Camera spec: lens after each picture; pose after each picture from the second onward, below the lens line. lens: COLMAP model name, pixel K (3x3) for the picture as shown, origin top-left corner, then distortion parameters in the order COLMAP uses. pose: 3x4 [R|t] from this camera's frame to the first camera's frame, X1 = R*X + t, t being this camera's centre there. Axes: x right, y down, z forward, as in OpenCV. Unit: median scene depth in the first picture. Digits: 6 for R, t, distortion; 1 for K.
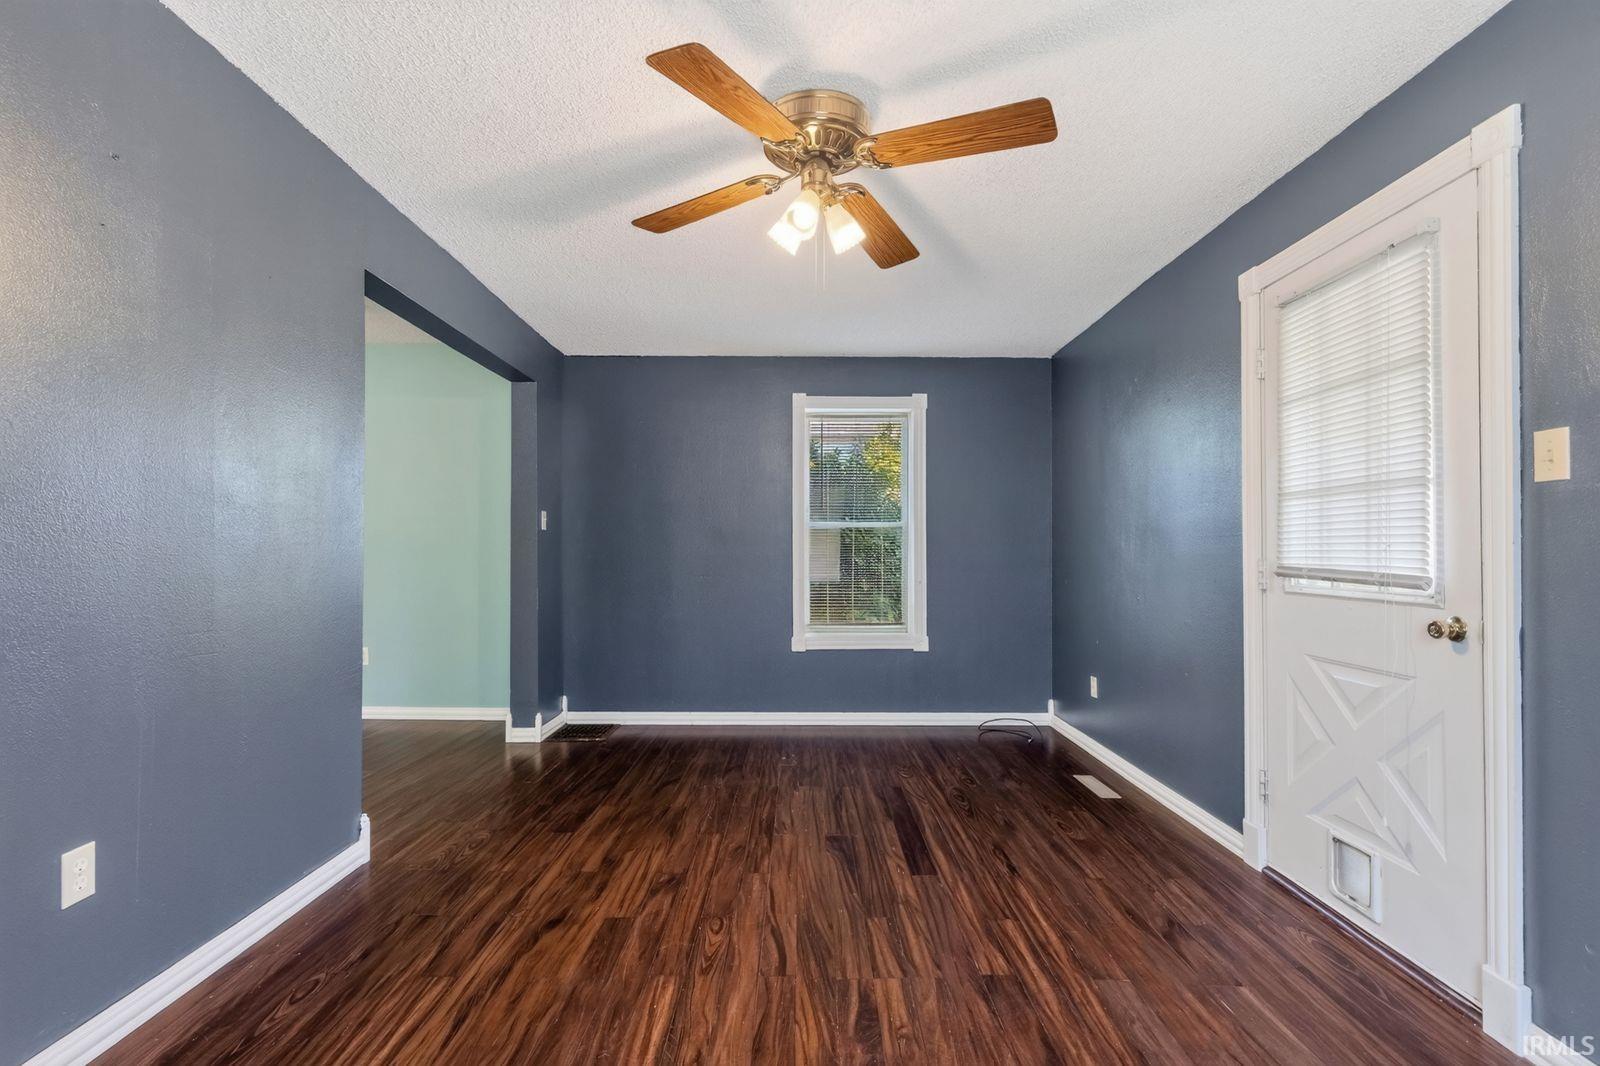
lens RADIAL K [[739.6, 0, 775.6], [0, 739.6, 544.5], [0, 0, 1]] dist [0.009759, -0.000520]
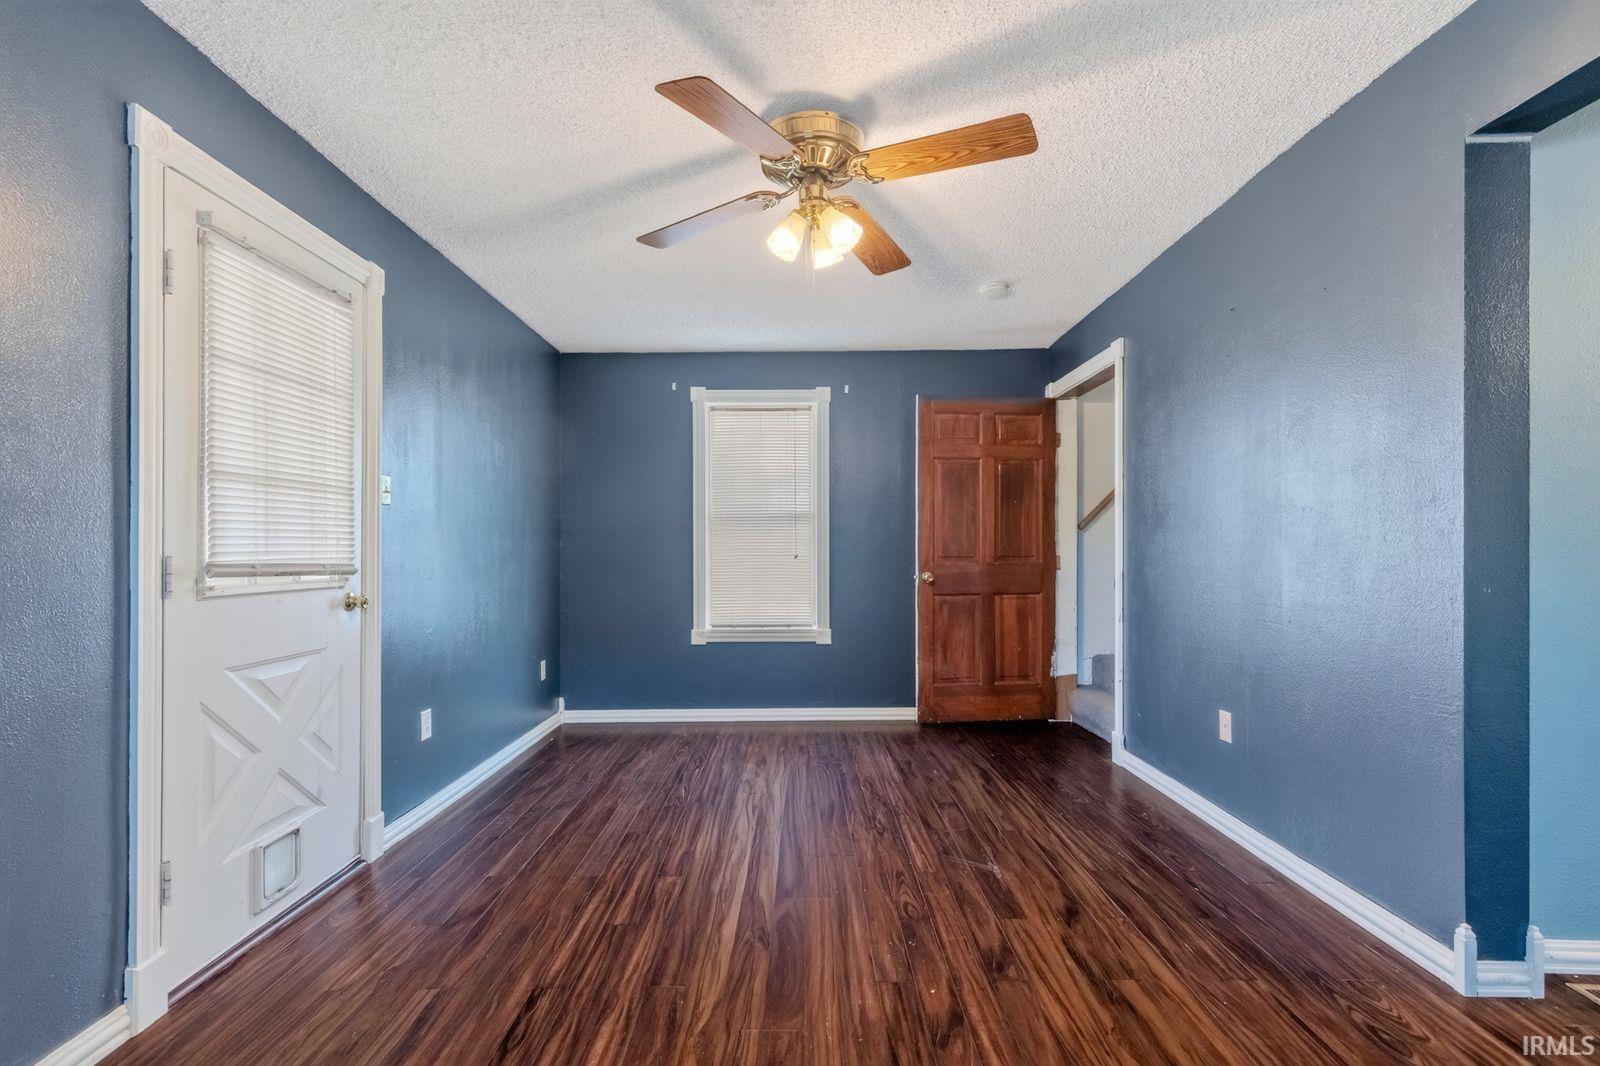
lens RADIAL K [[739.6, 0, 778.5], [0, 739.6, 553.0], [0, 0, 1]] dist [0.009759, -0.000520]
pose [[-0.999963, -0.000290, -0.008644, 0.109298], [-0.000291, 1.000000, 0.000106, 0.019588], [0.008644, 0.000109, -0.999963, 1.975507]]
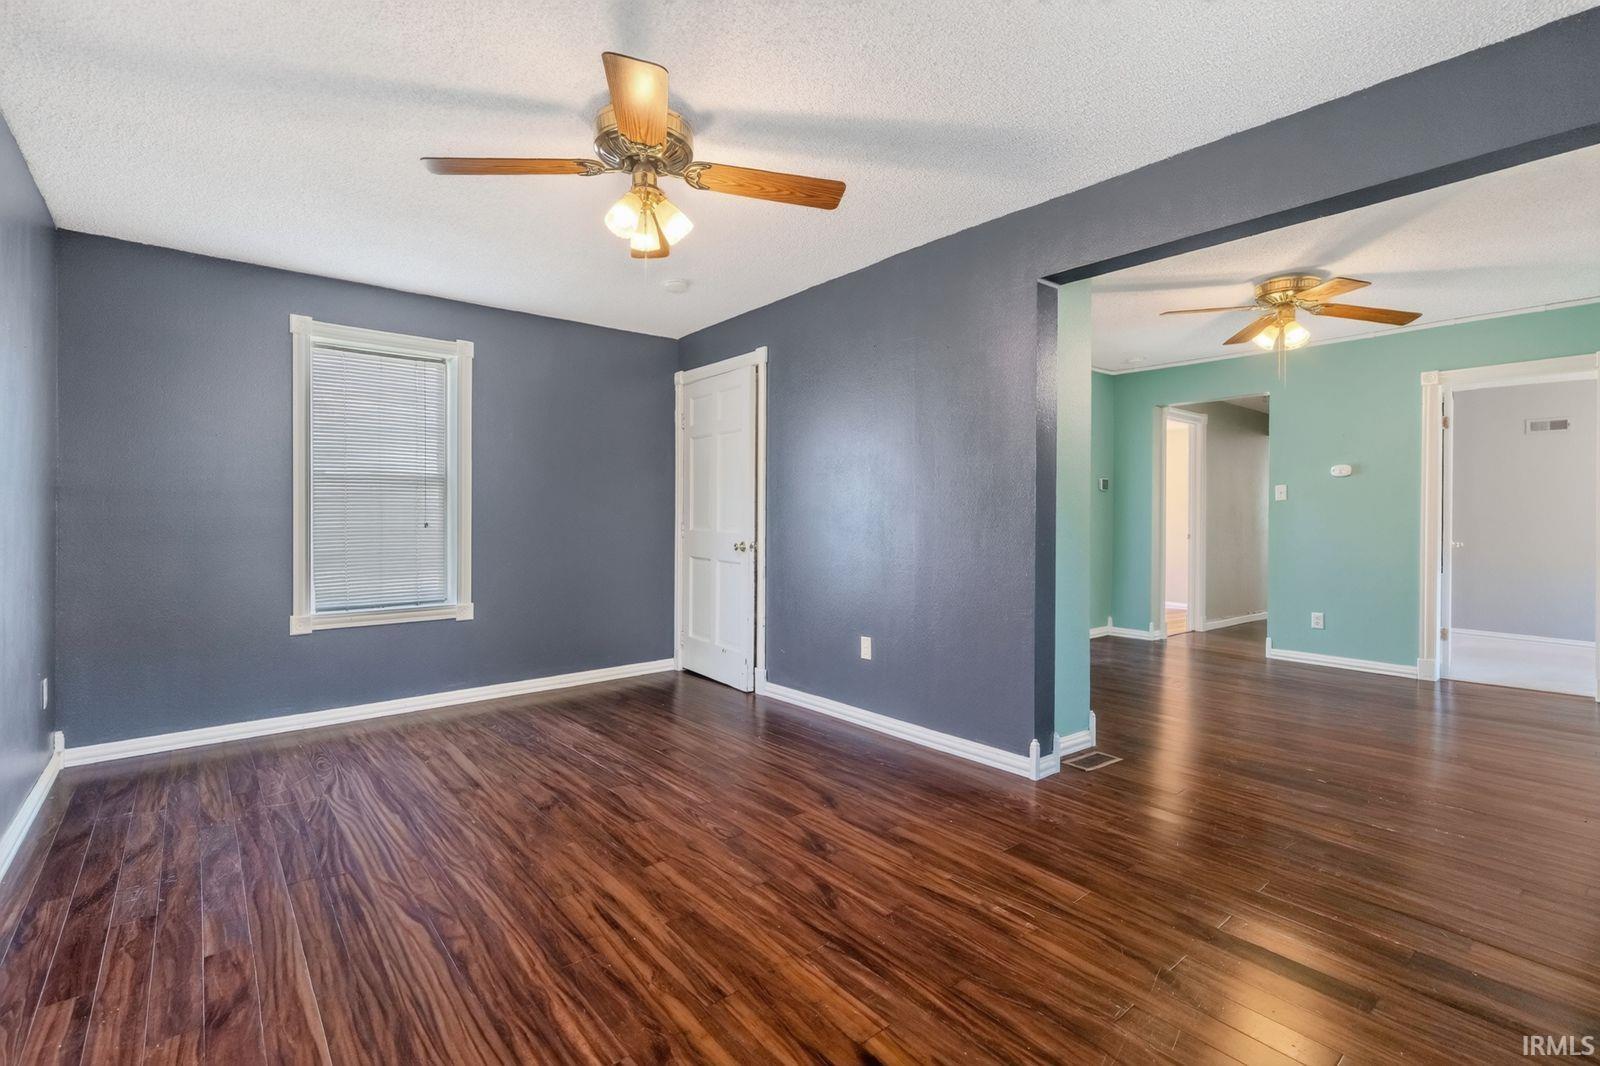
lens RADIAL K [[739.6, 0, 806.5], [0, 739.6, 523.0], [0, 0, 1]] dist [0.009759, -0.000520]
pose [[-0.750392, -0.001102, -0.660993, 0.583676], [-0.001401, 0.999999, -0.000077, 0.023161], [0.660992, 0.000868, -0.750392, 1.920362]]
